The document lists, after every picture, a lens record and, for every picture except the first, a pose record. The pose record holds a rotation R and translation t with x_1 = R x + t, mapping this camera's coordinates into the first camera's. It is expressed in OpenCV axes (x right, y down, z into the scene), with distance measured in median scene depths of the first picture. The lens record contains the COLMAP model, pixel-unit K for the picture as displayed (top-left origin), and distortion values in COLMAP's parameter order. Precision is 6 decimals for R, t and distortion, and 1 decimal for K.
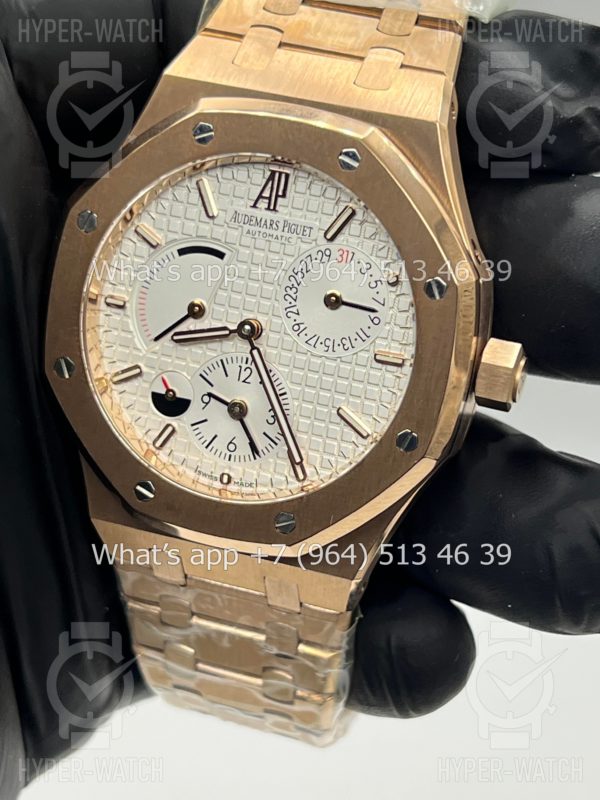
lens RADIAL K [[1885.2, 0, 298.8], [0, 1885.2, 402.4], [0, 0, 1]] dist [0.188298, 0.000000]
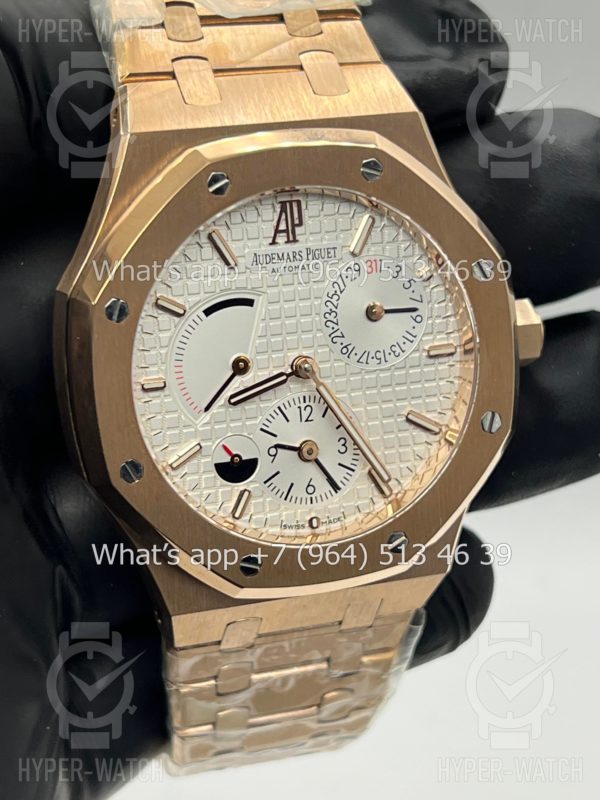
lens RADIAL K [[1885.2, 0, 299.3], [0, 1885.2, 399.1], [0, 0, 1]] dist [0.188298, 0.000000]
pose [[0.797404, -0.319354, 0.512016, -0.520787], [0.288841, 0.946966, 0.140805, -0.158006], [-0.529828, 0.035613, 0.847357, 0.186142]]
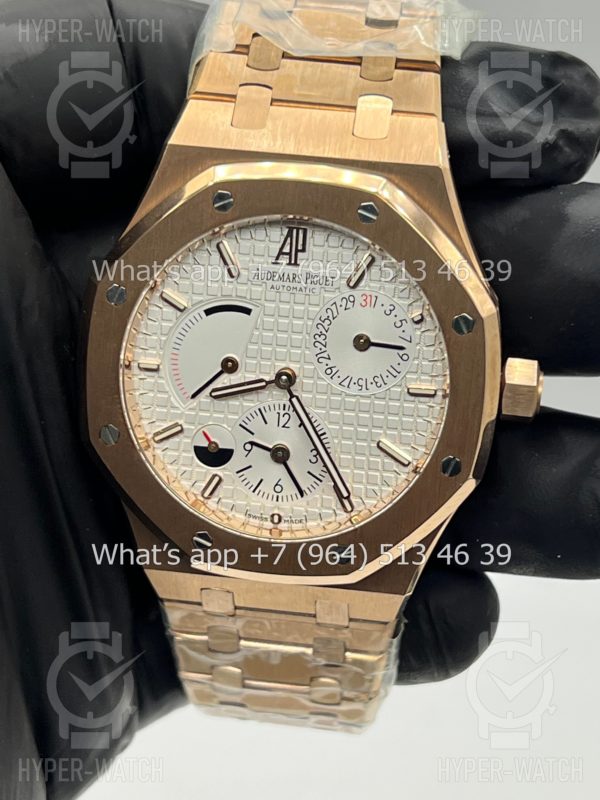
lens RADIAL K [[1885.2, 0, 301.5], [0, 1885.2, 406.2], [0, 0, 1]] dist [0.188298, 0.000000]
pose [[0.980878, -0.133942, 0.141205, -0.167019], [0.122587, 0.988699, 0.086296, -0.112476], [-0.151168, -0.067336, 0.986212, -0.045043]]
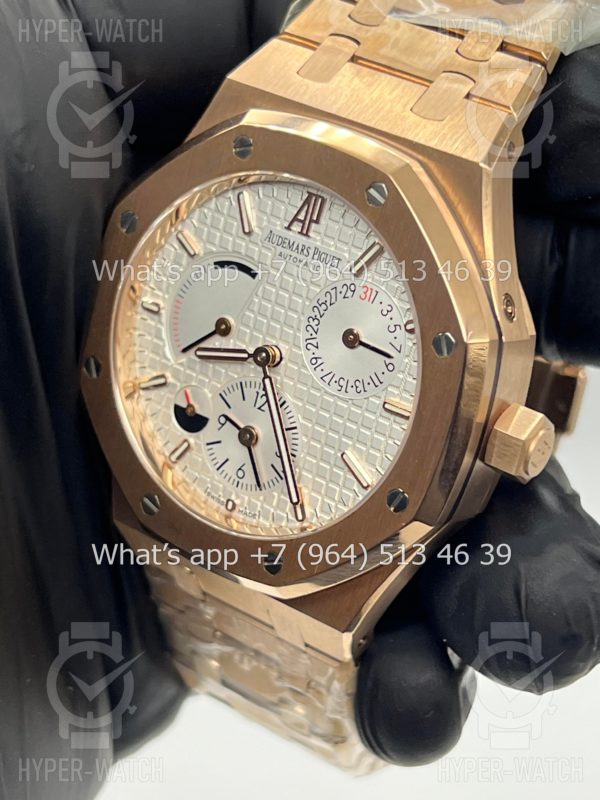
lens RADIAL K [[1885.2, 0, 300.9], [0, 1885.2, 404.0], [0, 0, 1]] dist [0.188298, 0.000000]
pose [[0.957072, 0.144853, -0.251061, 0.230356], [-0.131500, 0.988894, 0.069262, -0.082197], [0.258305, -0.033274, 0.965490, 0.083689]]
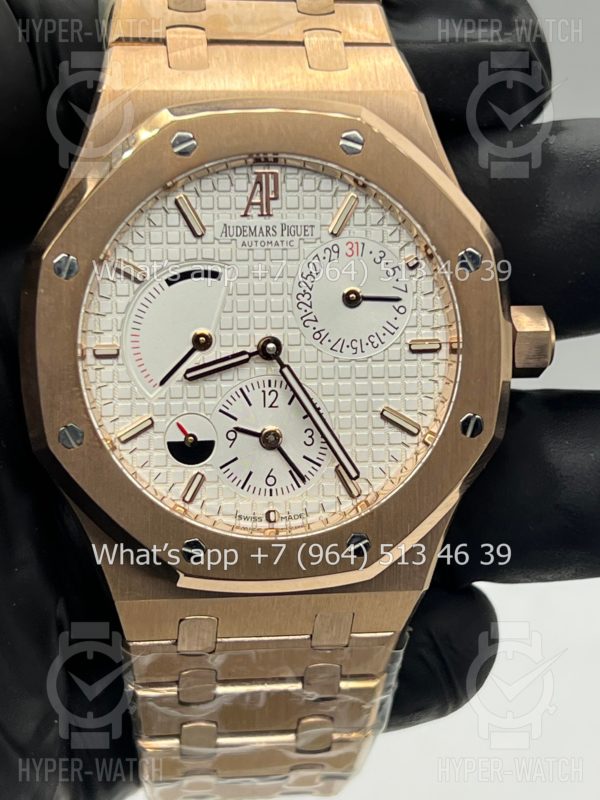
lens RADIAL K [[1885.2, 0, 306.4], [0, 1885.2, 412.9], [0, 0, 1]] dist [0.188298, 0.000000]
pose [[0.897548, -0.212908, 0.386106, -0.365218], [0.227049, 0.973840, 0.009199, -0.012546], [-0.377964, 0.079409, 0.922408, 0.154743]]
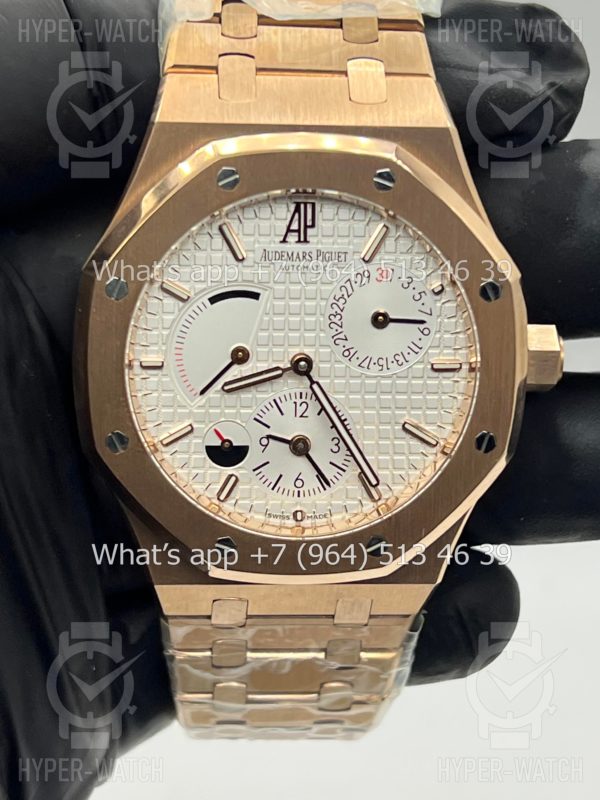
lens RADIAL K [[1885.2, 0, 301.0], [0, 1885.2, 402.4], [0, 0, 1]] dist [0.188298, 0.000000]
pose [[0.924999, -0.214243, 0.313810, -0.338002], [0.191299, 0.976159, 0.102559, -0.119761], [-0.328301, -0.034835, 0.943931, 0.065854]]
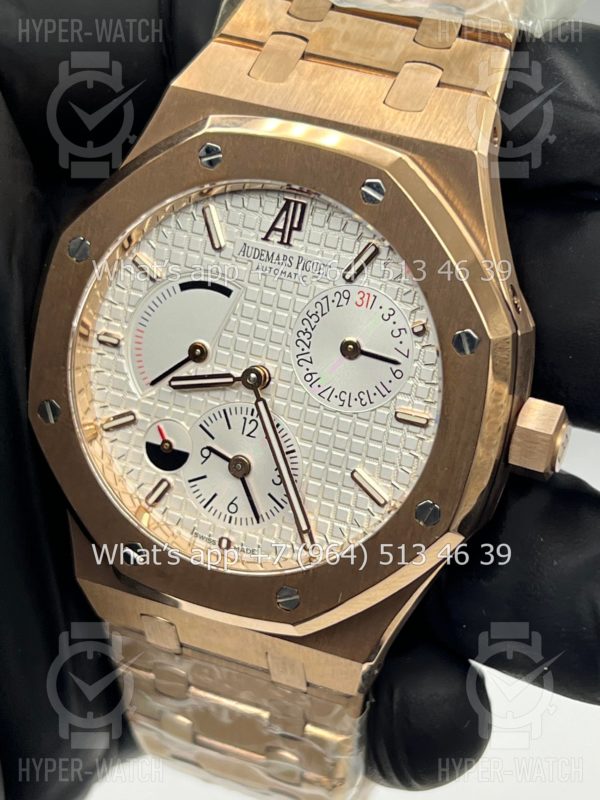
lens RADIAL K [[1885.2, 0, 302.0], [0, 1885.2, 399.9], [0, 0, 1]] dist [0.188298, 0.000000]
pose [[0.998581, 0.034146, -0.040876, 0.031722], [-0.033375, 0.999255, 0.019398, -0.045766], [0.041508, -0.018006, 0.998976, 0.115206]]
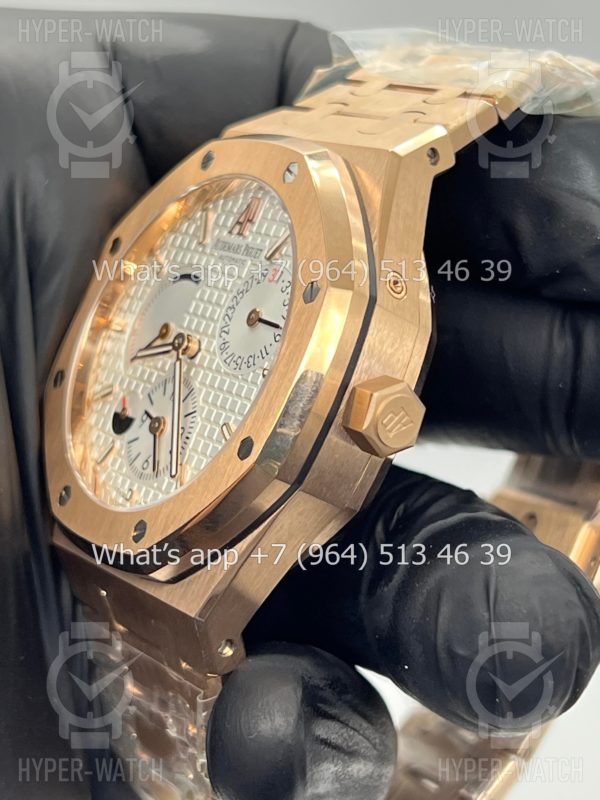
lens RADIAL K [[1885.2, 0, 300.1], [0, 1885.2, 399.5], [0, 0, 1]] dist [0.188298, 0.000000]
pose [[0.797673, 0.104036, -0.594049, 0.593060], [-0.319239, 0.908530, -0.269554, 0.226897], [0.511668, 0.404659, 0.757922, 0.304198]]
